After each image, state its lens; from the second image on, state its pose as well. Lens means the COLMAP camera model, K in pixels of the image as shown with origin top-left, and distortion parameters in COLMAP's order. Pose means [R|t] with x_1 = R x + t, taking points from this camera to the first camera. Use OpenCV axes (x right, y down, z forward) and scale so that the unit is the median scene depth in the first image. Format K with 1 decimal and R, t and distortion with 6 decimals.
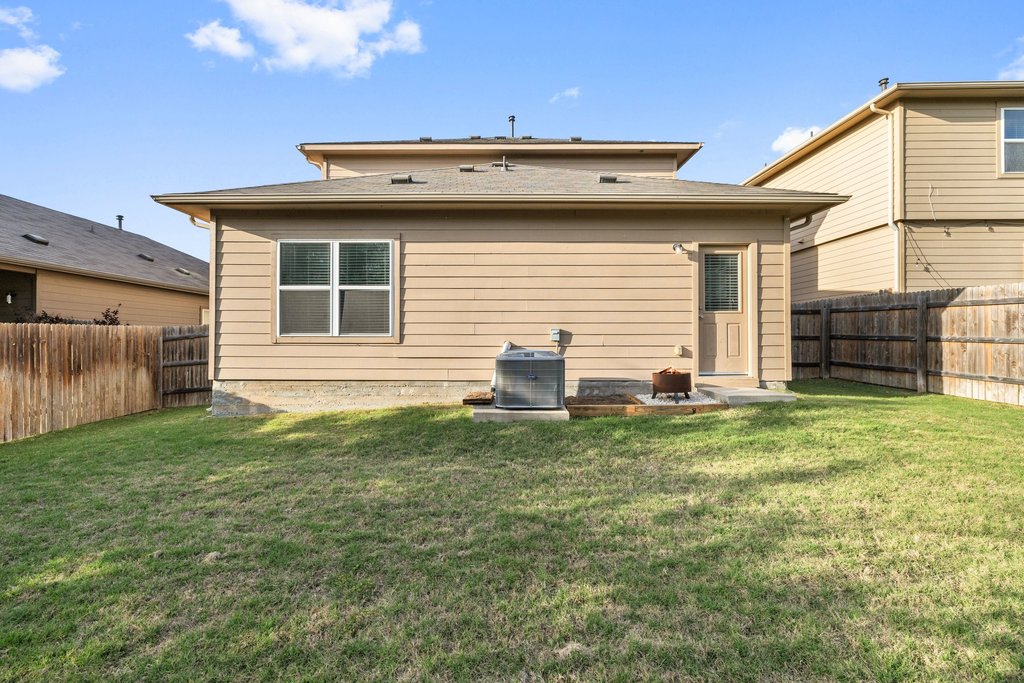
lens RADIAL K [[434.1, 0, 506.2], [0, 434.1, 339.9], [0, 0, 1]] dist [0.003006, 0.000016]
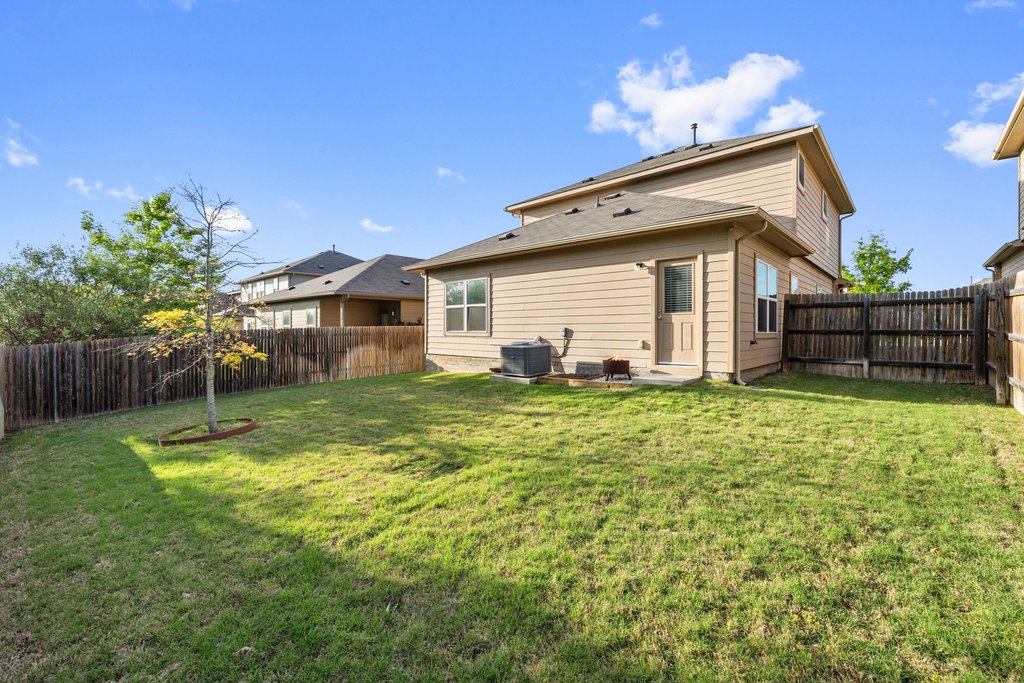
lens RADIAL K [[434.1, 0, 508.6], [0, 434.1, 335.1], [0, 0, 1]] dist [0.003006, 0.000016]
pose [[0.734679, 0.006868, -0.678380, 0.986285], [-0.001627, 0.999964, 0.008362, -0.012484], [0.678413, -0.005040, 0.734664, -0.226490]]
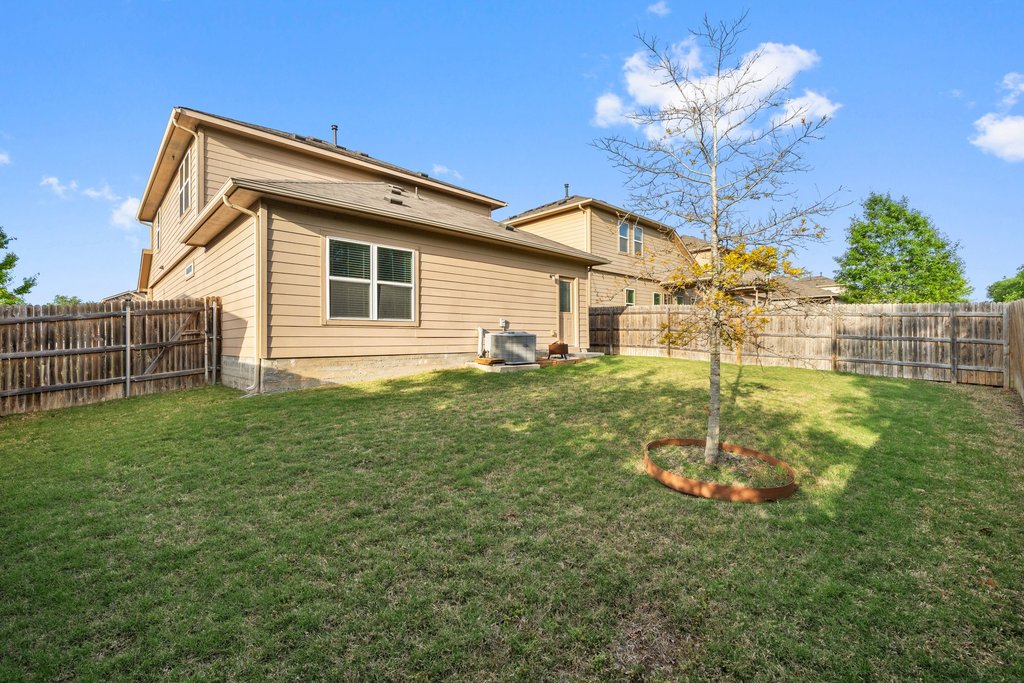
lens RADIAL K [[434.1, 0, 513.3], [0, 434.1, 336.7], [0, 0, 1]] dist [0.003006, 0.000016]
pose [[0.713169, -0.001019, 0.700992, -0.984829], [0.007830, 0.999948, -0.006513, 0.050206], [-0.700949, 0.010133, 0.713140, -0.176881]]
